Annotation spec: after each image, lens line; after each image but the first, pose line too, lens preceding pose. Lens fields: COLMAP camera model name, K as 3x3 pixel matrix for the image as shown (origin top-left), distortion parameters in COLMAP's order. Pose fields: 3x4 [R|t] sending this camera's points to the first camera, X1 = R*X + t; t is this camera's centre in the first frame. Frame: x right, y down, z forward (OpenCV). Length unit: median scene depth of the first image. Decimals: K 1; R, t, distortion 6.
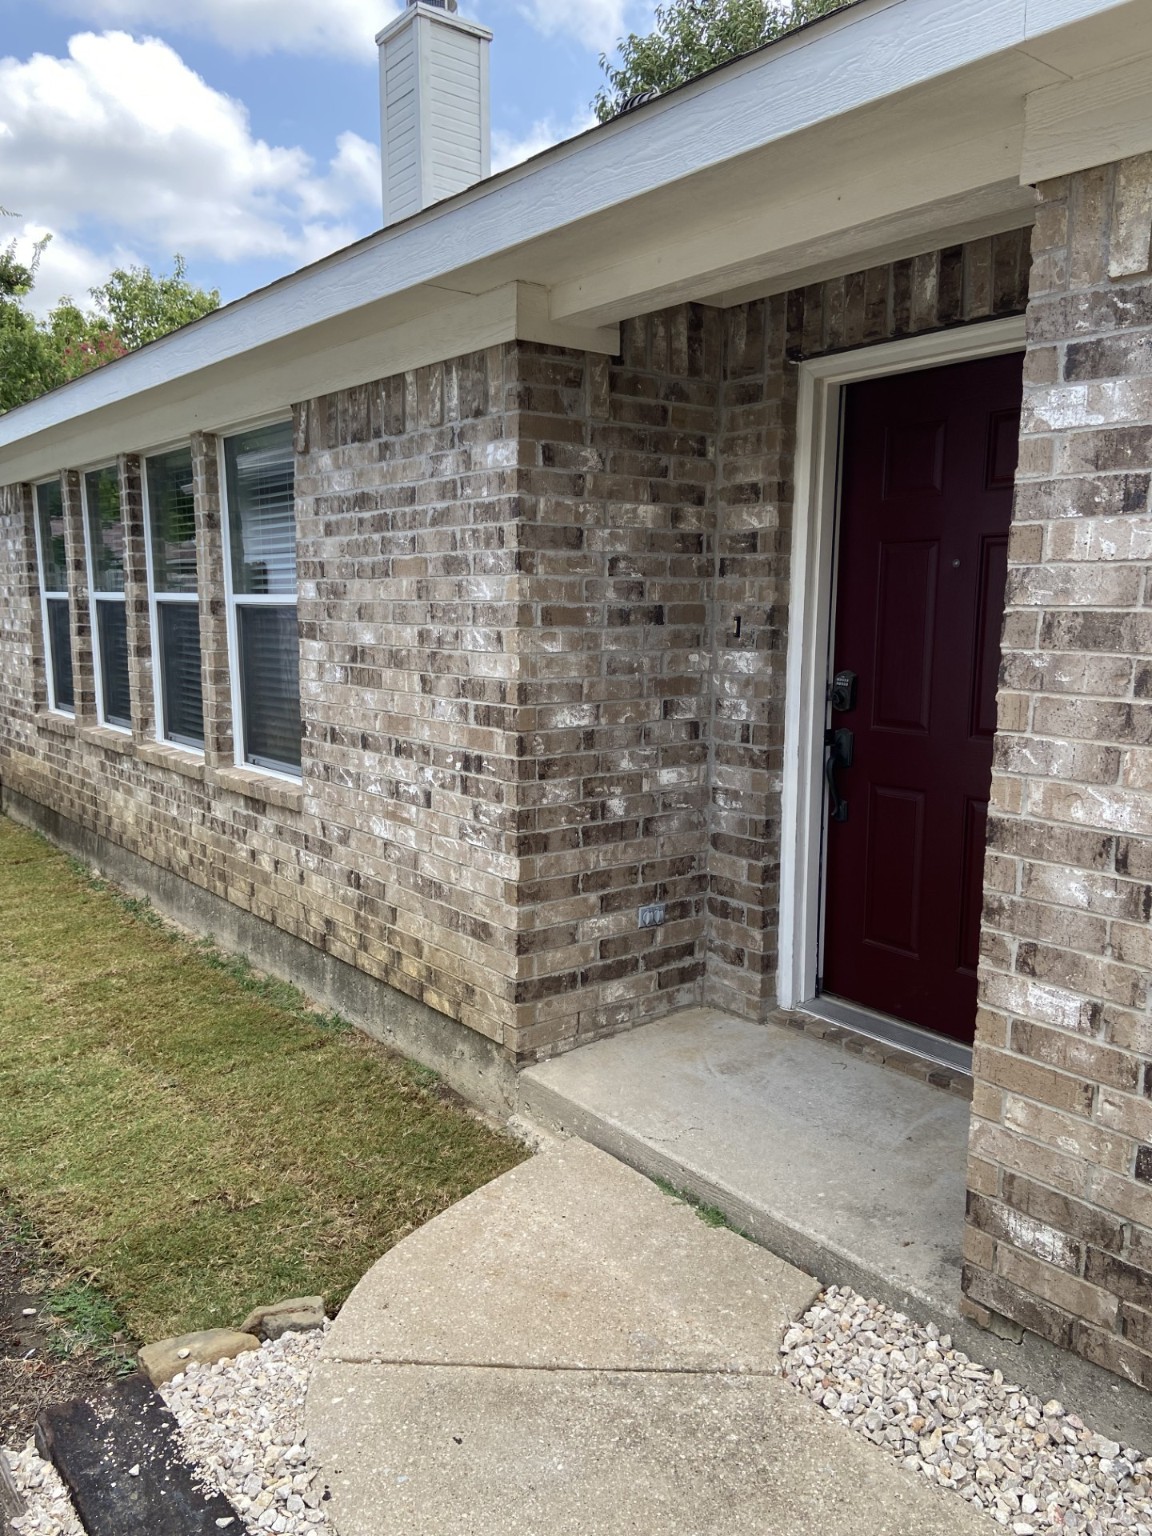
lens RADIAL K [[1091.8, 0, 574.6], [0, 1091.8, 780.0], [0, 0, 1]] dist [0.007687, -0.017110]
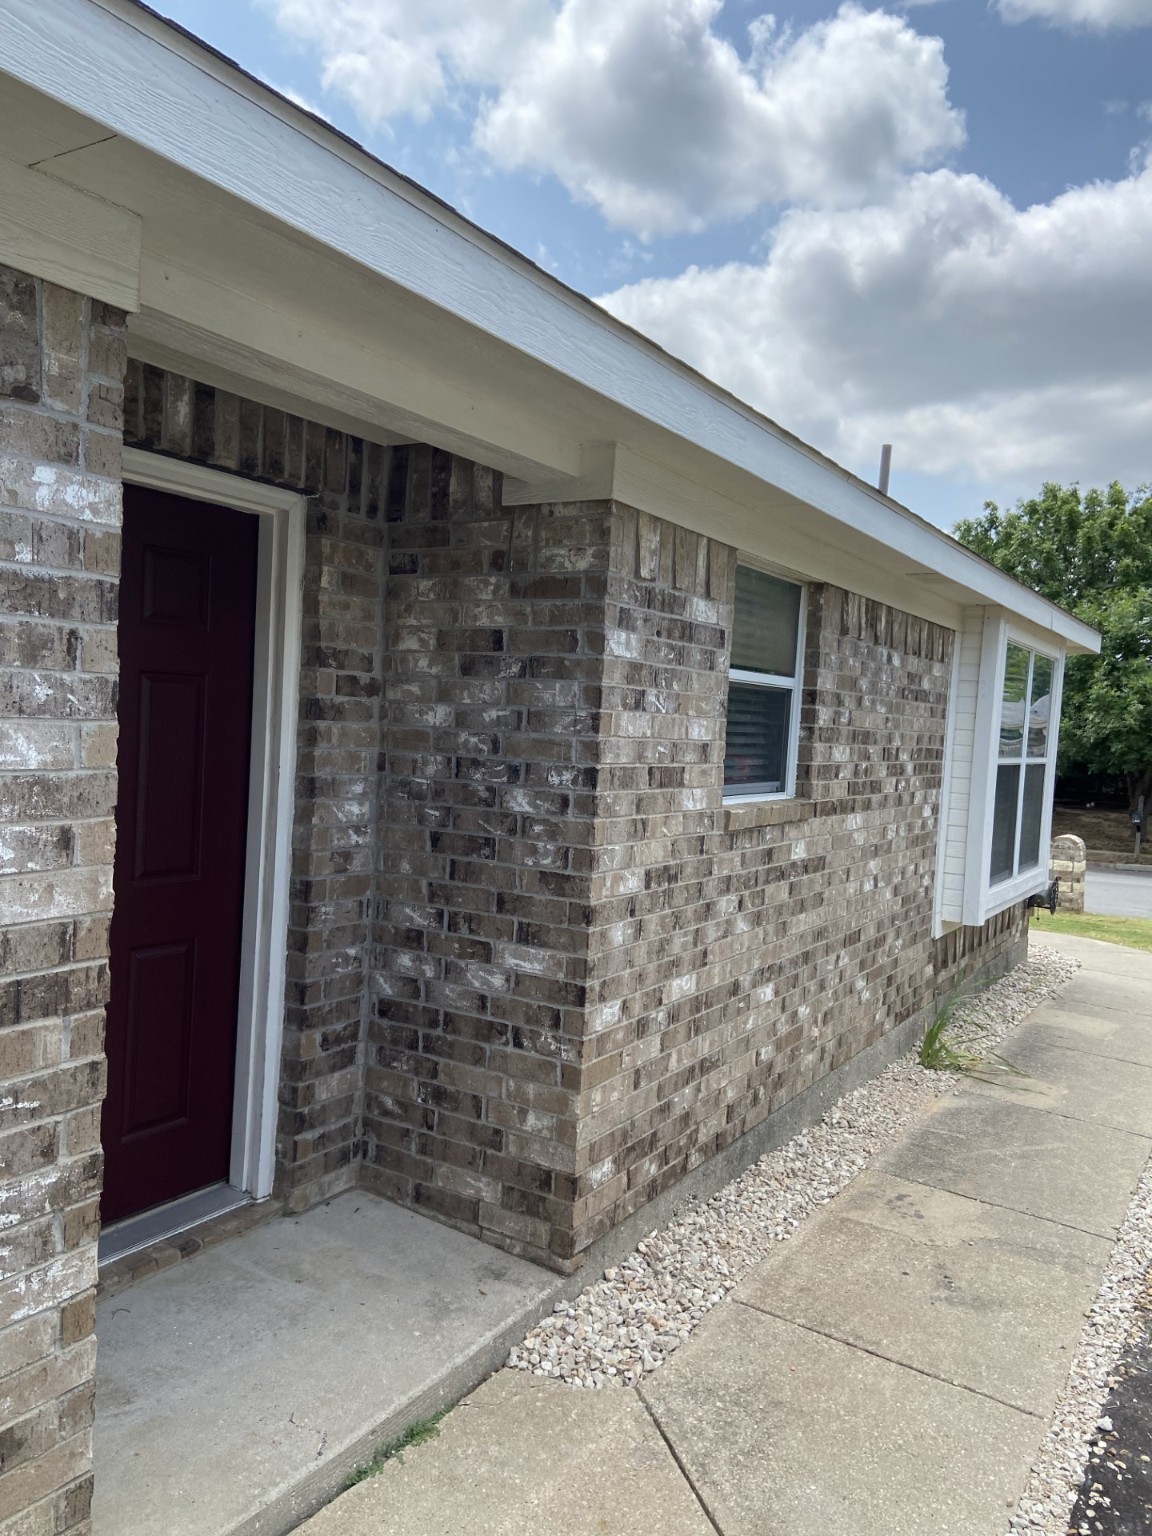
lens RADIAL K [[1091.8, 0, 574.0], [0, 1091.8, 758.0], [0, 0, 1]] dist [0.007687, -0.017110]
pose [[-0.314993, -0.054255, 0.947542, -0.718879], [0.102127, 0.990630, 0.090672, -0.217173], [-0.943583, 0.125331, -0.306501, 1.053901]]
